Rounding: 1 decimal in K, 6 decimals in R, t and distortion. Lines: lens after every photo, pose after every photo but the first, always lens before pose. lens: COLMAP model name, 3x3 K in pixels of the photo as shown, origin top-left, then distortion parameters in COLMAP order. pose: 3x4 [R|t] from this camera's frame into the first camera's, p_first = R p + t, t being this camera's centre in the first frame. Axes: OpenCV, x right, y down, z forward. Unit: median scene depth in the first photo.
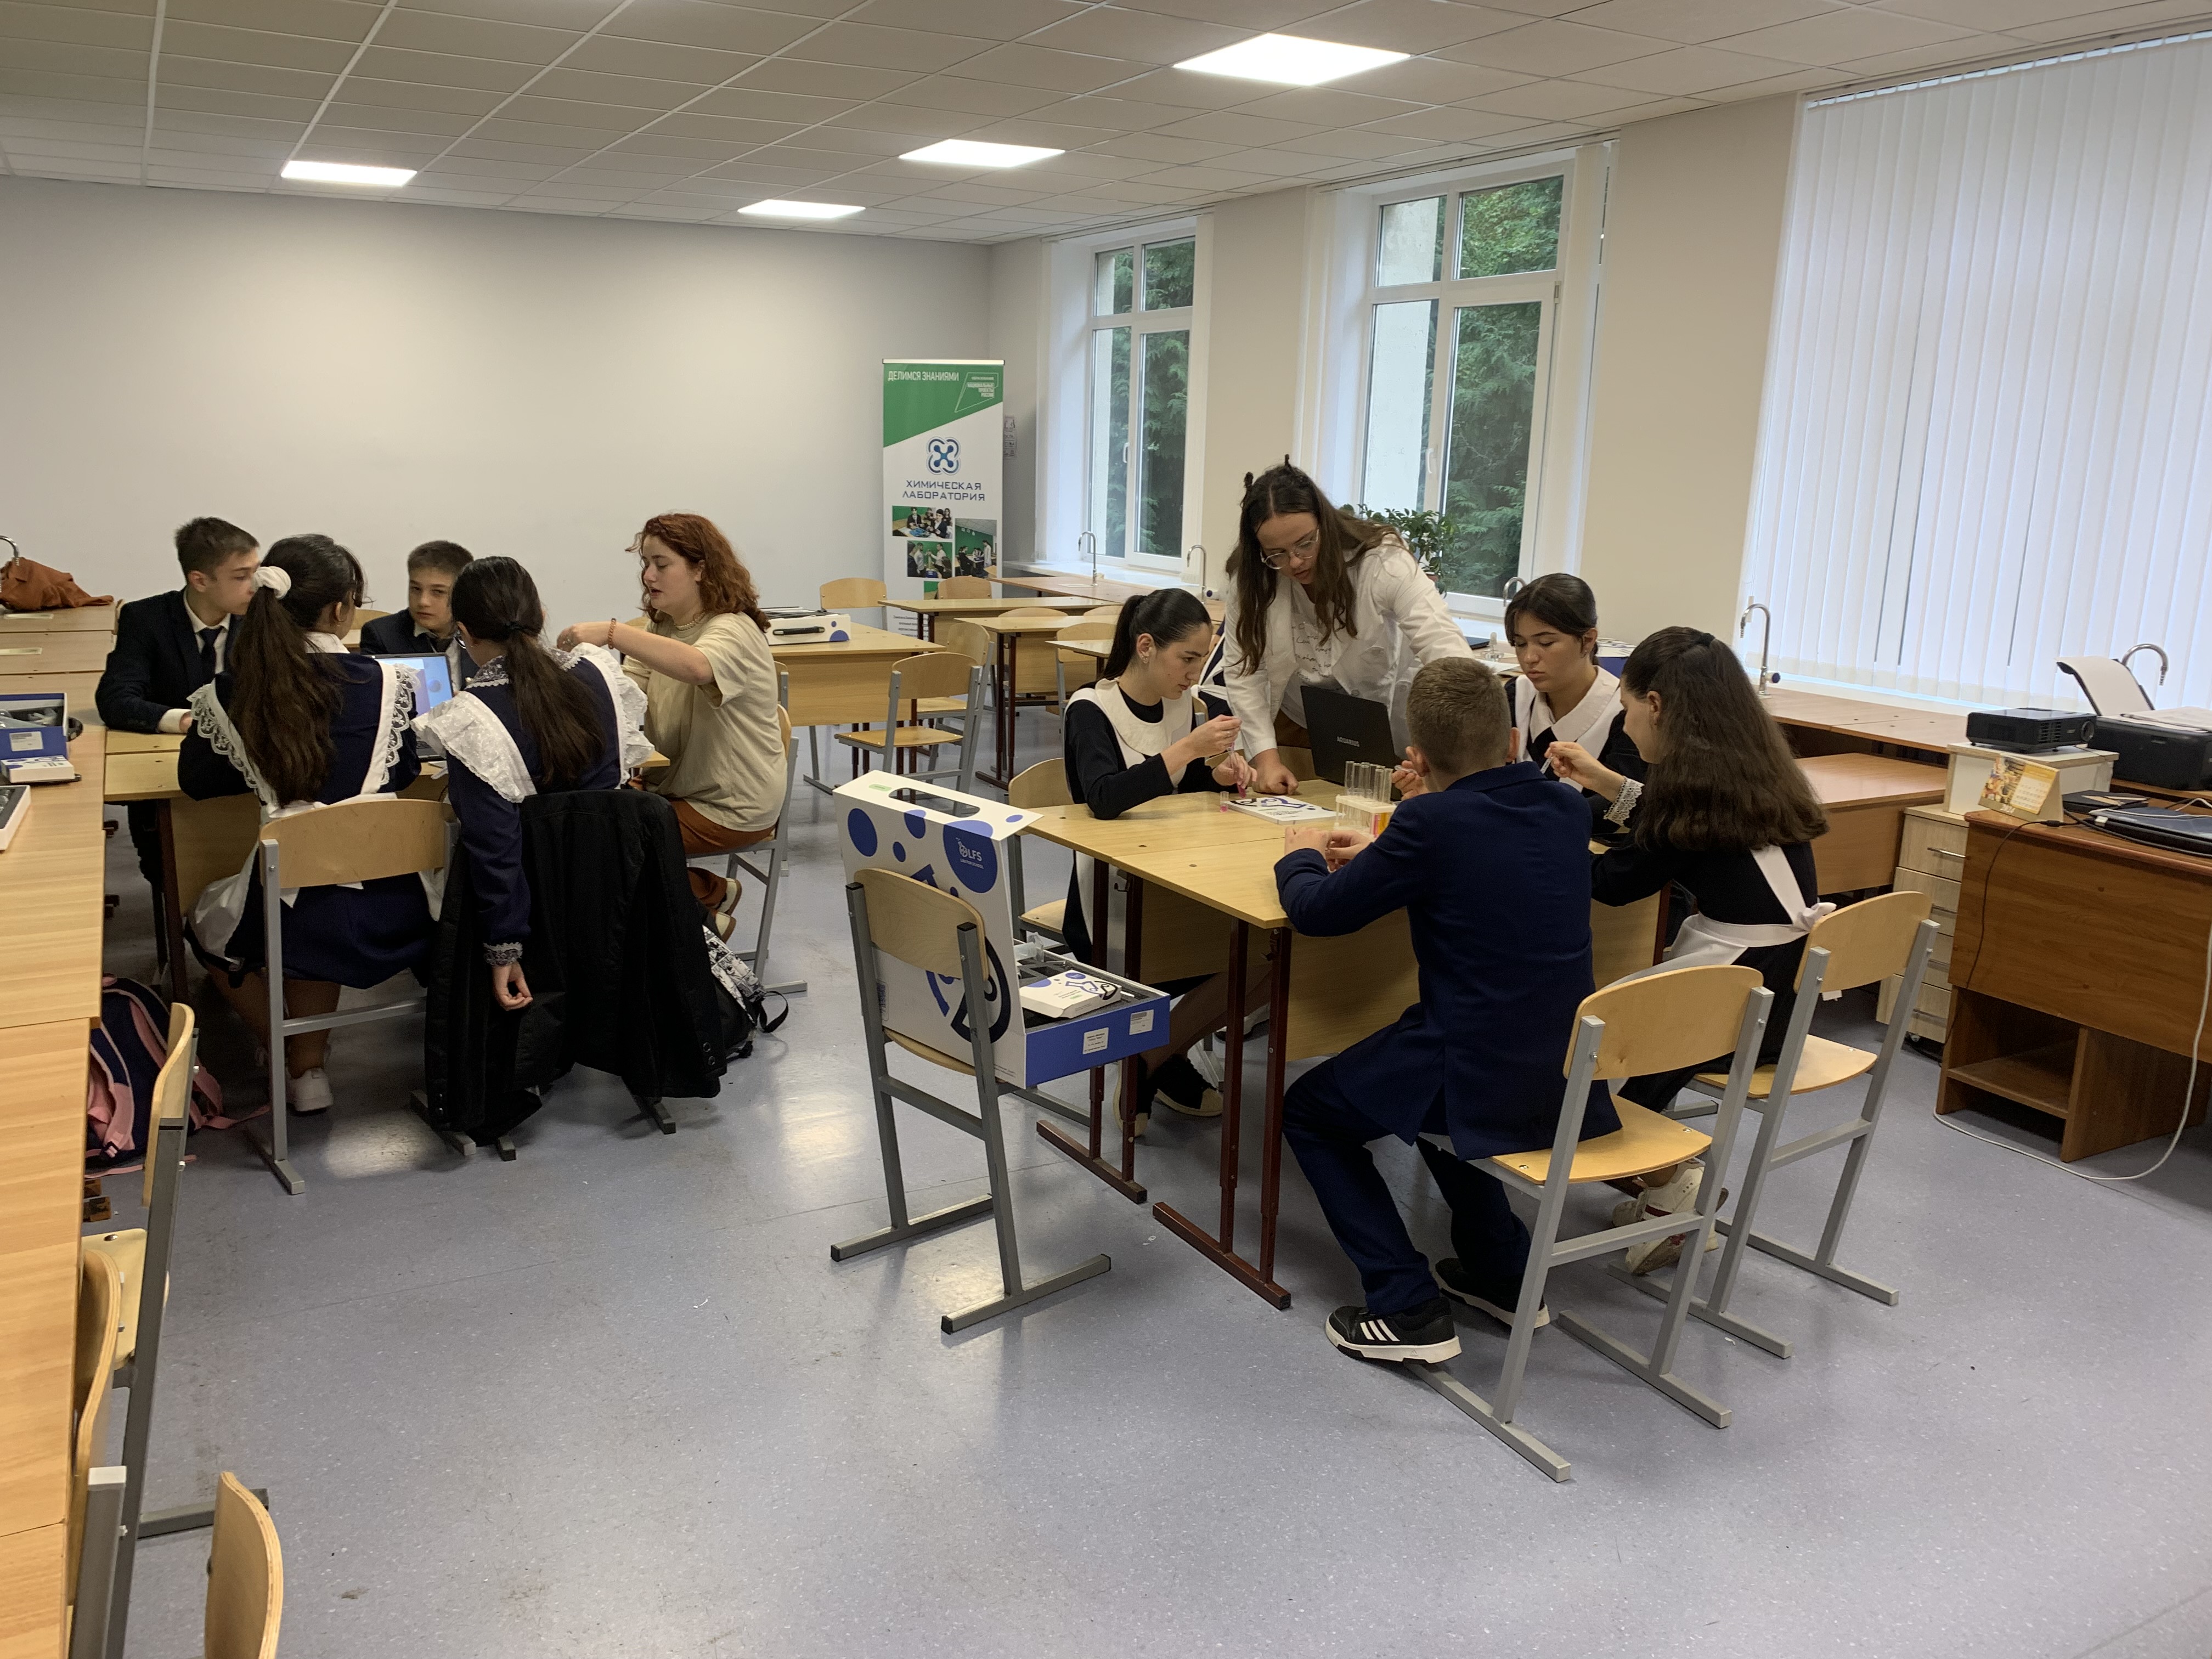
lens RADIAL K [[1696.0, 0, 1097.8], [0, 1696.0, 819.2], [0, 0, 1]] dist [-0.014026, -0.004399]
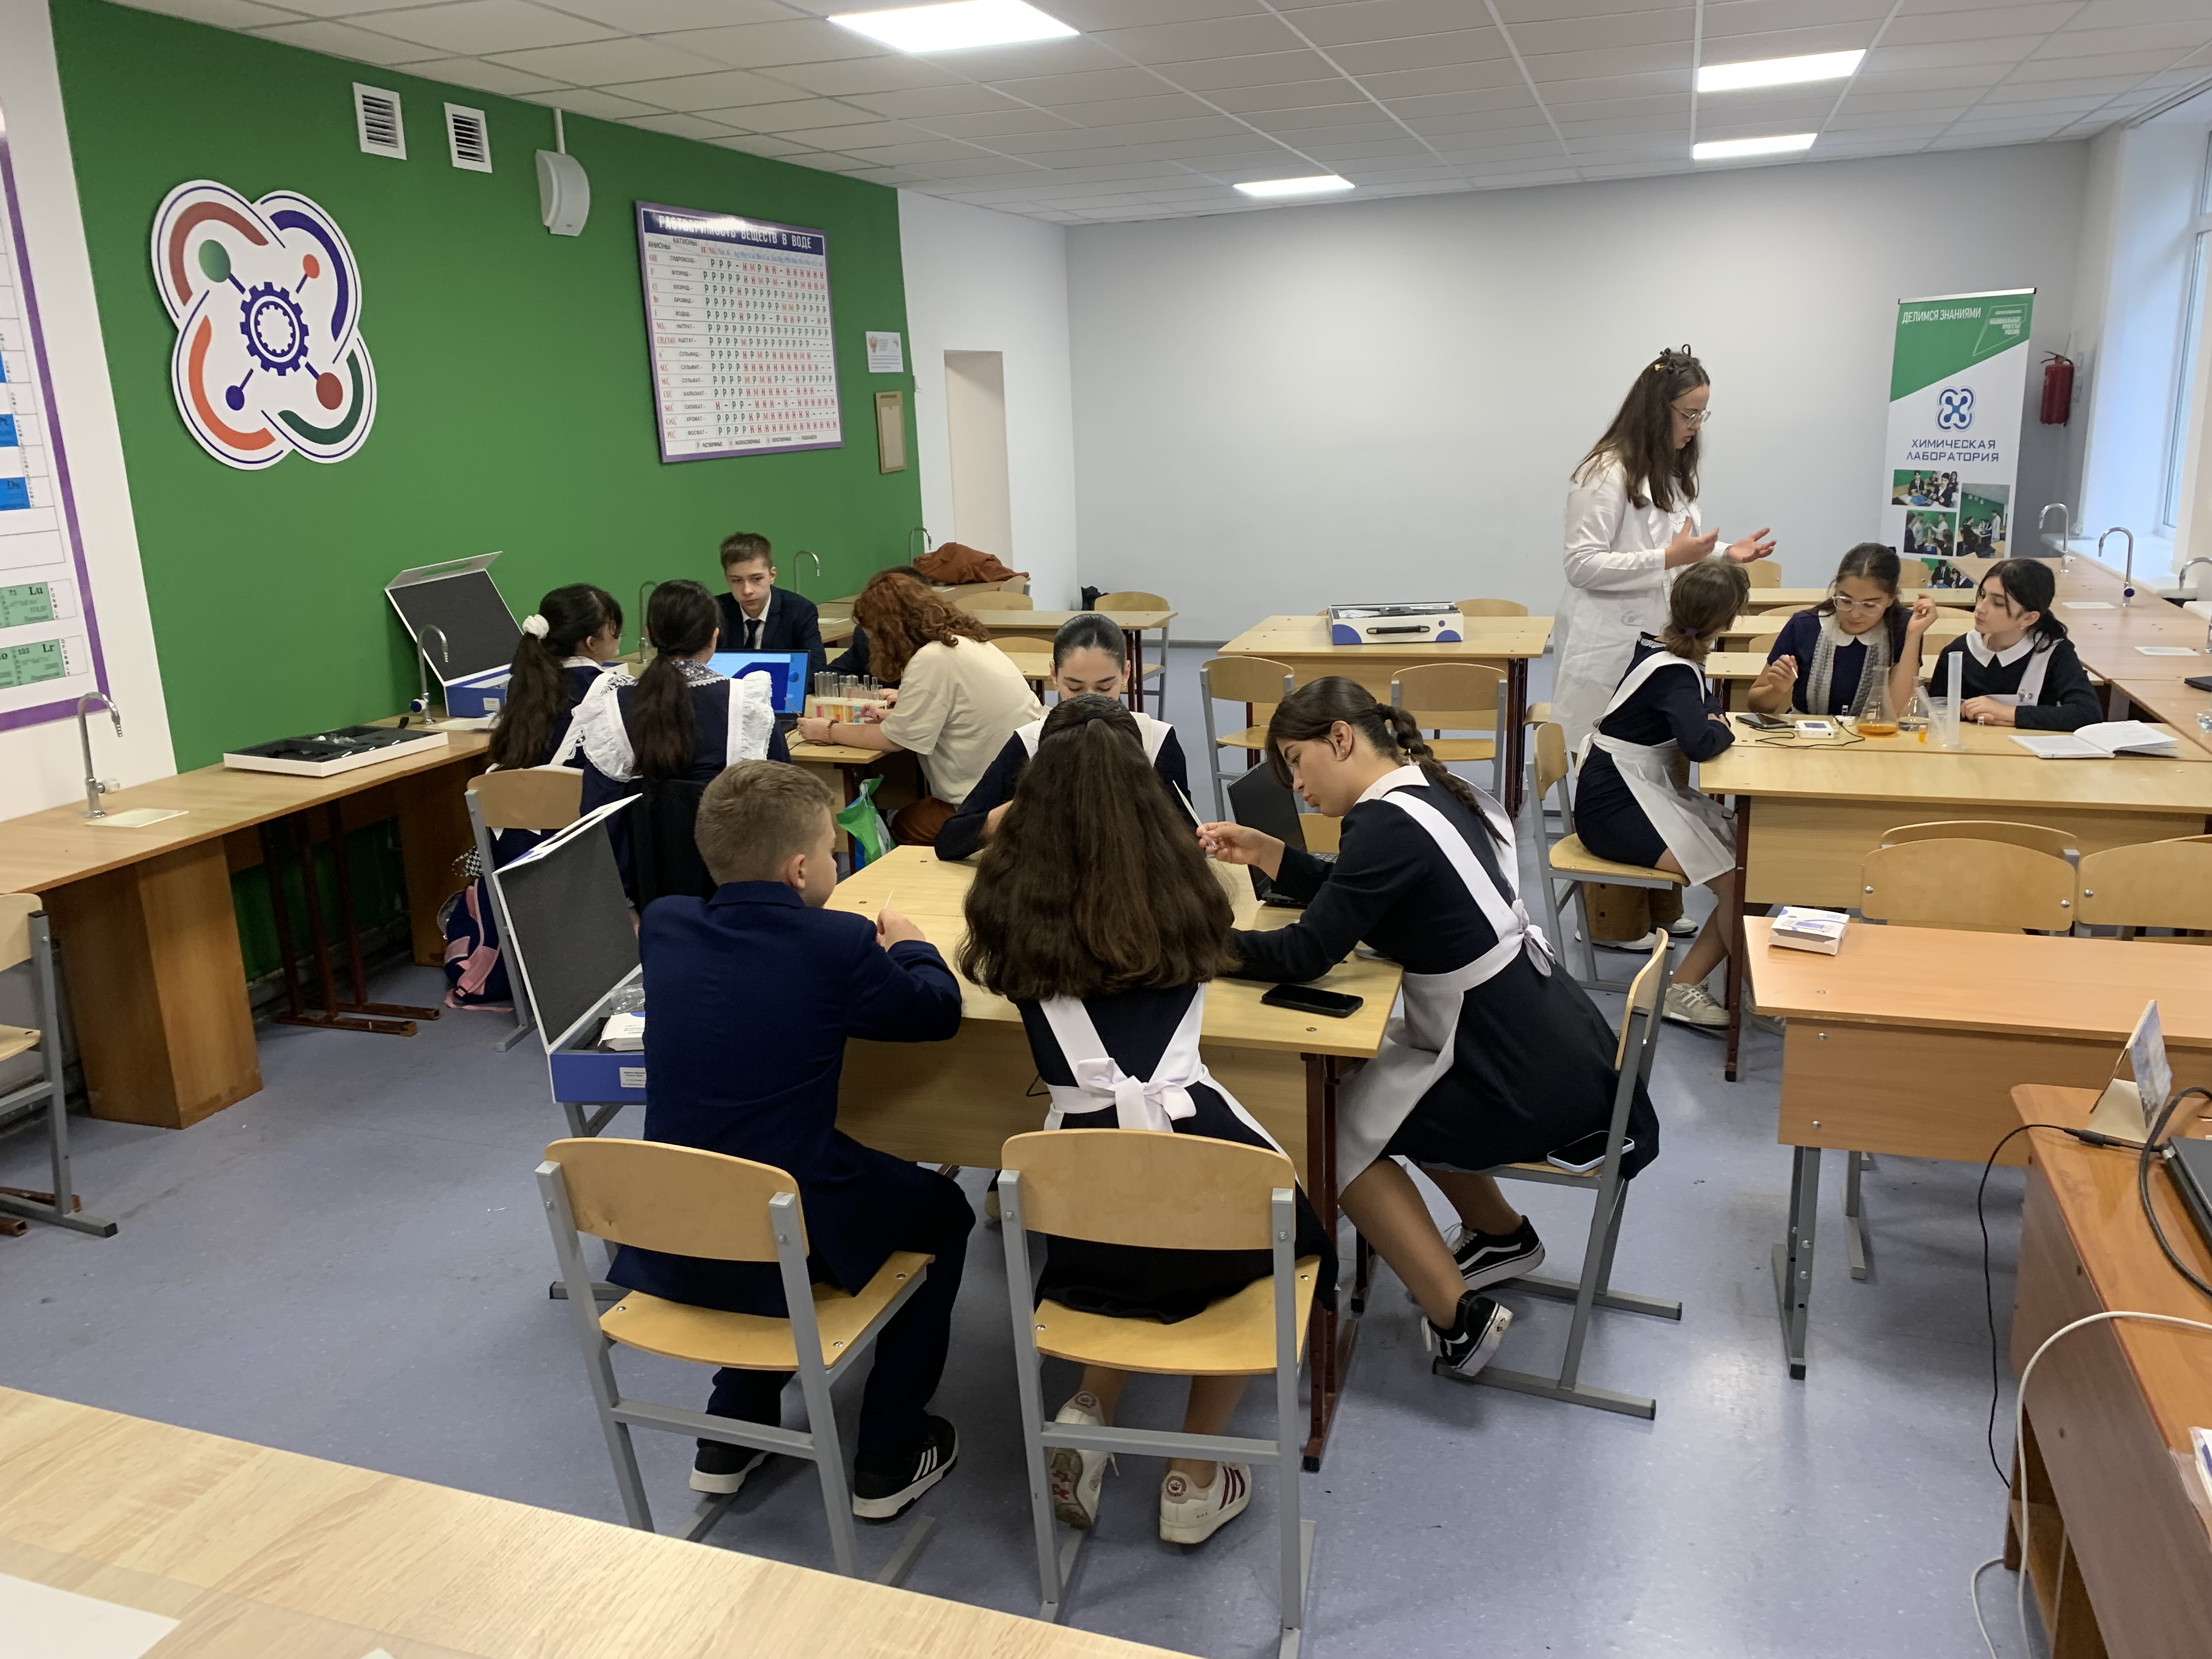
lens RADIAL K [[1696.0, 0, 1099.1], [0, 1696.0, 839.7], [0, 0, 1]] dist [-0.014026, -0.004399]
pose [[0.664181, 0.138870, -0.734560, 0.269760], [-0.101110, 0.990253, 0.095787, -0.040354], [0.740703, 0.010652, 0.671748, 0.127699]]
